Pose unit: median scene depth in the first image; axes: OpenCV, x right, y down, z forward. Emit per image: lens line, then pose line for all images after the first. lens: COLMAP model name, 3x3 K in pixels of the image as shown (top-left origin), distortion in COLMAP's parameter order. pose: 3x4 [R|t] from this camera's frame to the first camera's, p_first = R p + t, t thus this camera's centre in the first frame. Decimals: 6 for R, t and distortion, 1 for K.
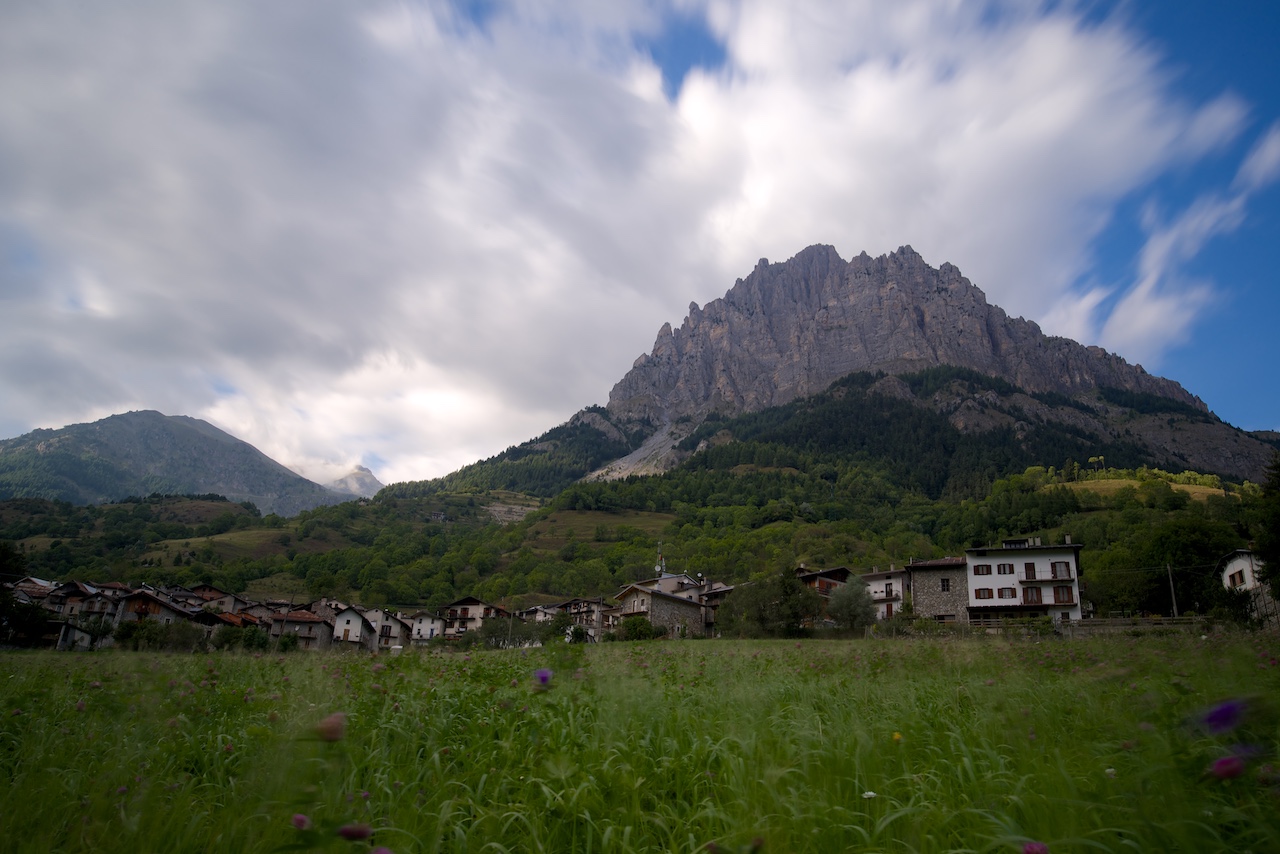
lens RADIAL K [[935.6, 0, 640.0], [0, 935.6, 427.0], [0, 0, 1]] dist [-0.039836, 0.006218]
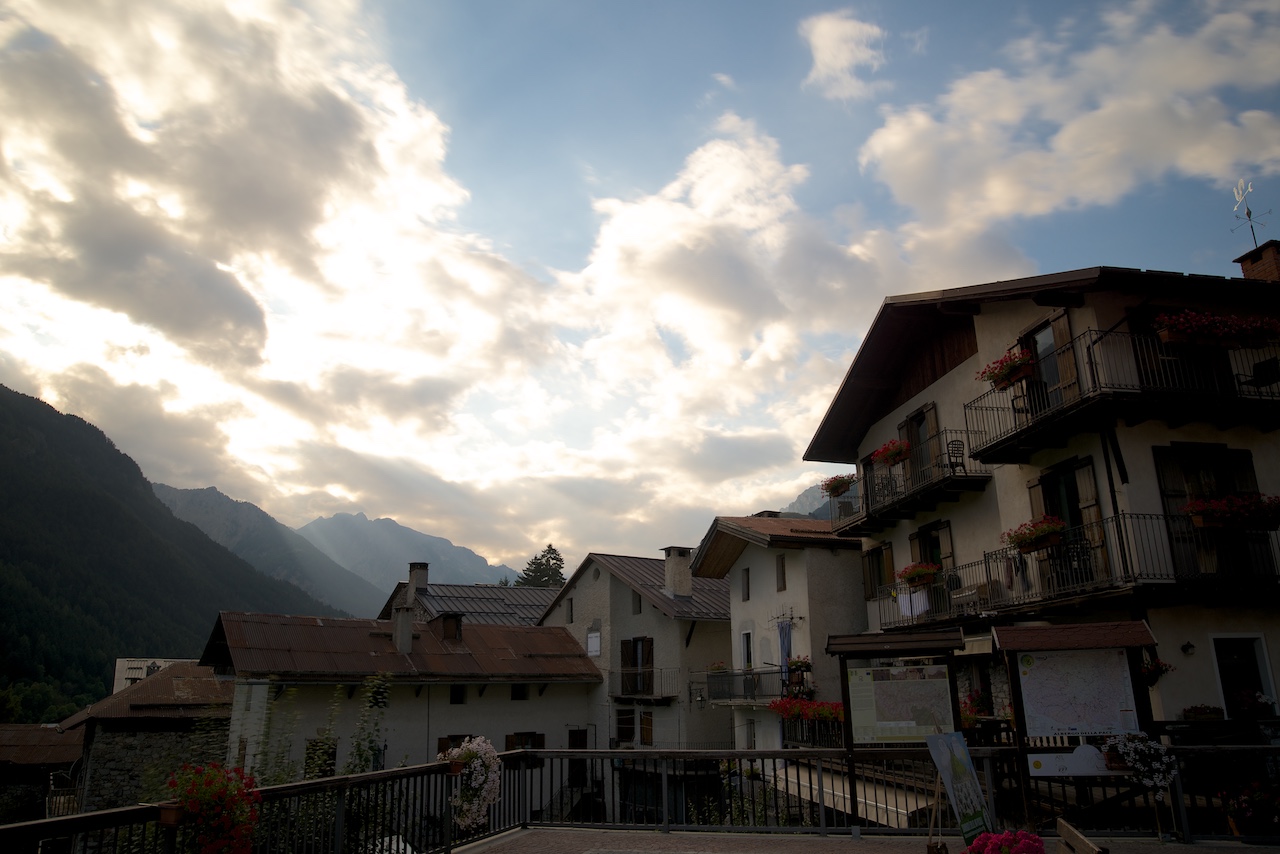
lens RADIAL K [[878.6, 0, 640.0], [0, 878.6, 427.0], [0, 0, 1]] dist [-0.041406, 0.002101]
pose [[0.509588, -0.316338, -0.800156, -0.034541], [0.371408, 0.919732, -0.127077, 0.058207], [0.776129, -0.232428, 0.586175, 0.268925]]
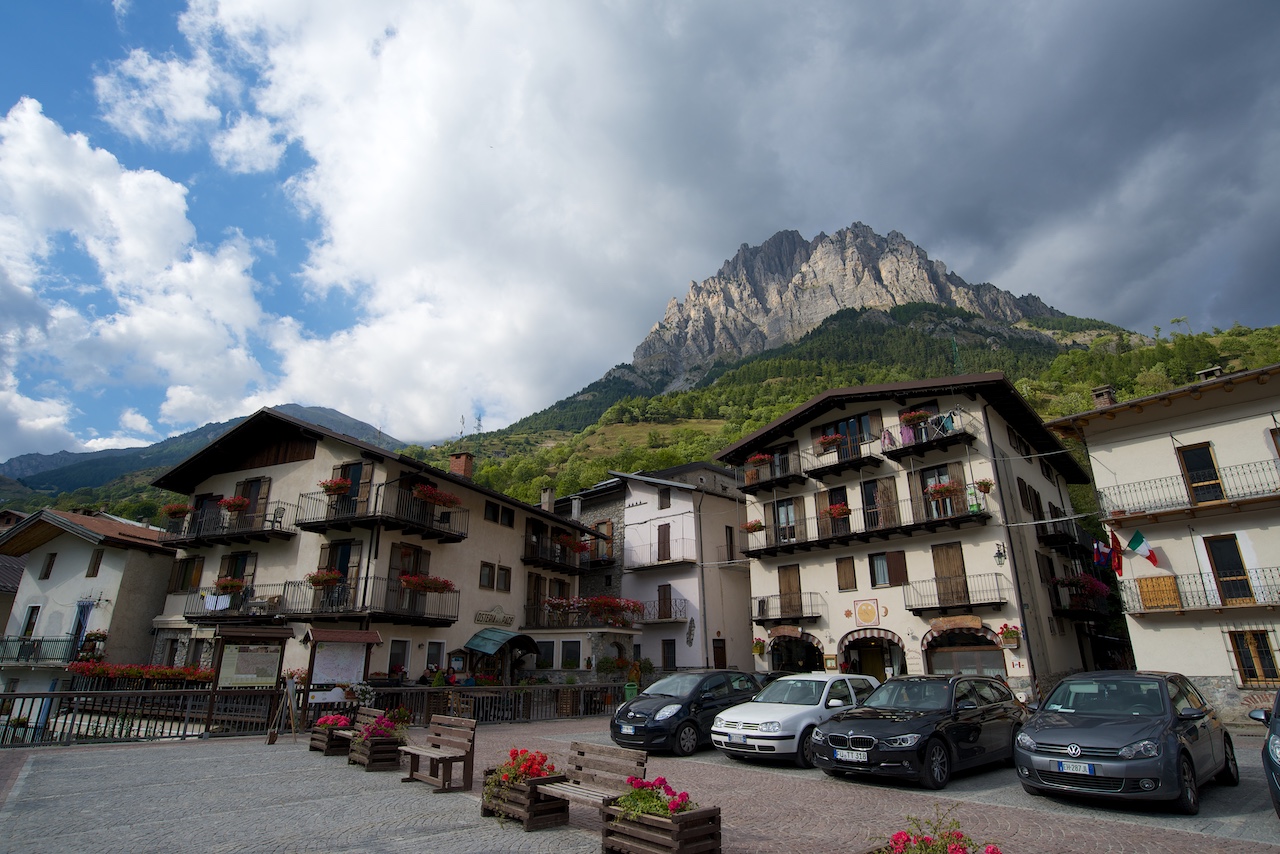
lens RADIAL K [[665.3, 0, 640.0], [0, 665.3, 427.0], [0, 0, 1]] dist [-0.060225, 0.019806]
pose [[0.996886, -0.076163, -0.020436, -0.031866], [0.077019, 0.996011, 0.045055, 0.054321], [0.016923, -0.046489, 0.998775, 0.258728]]
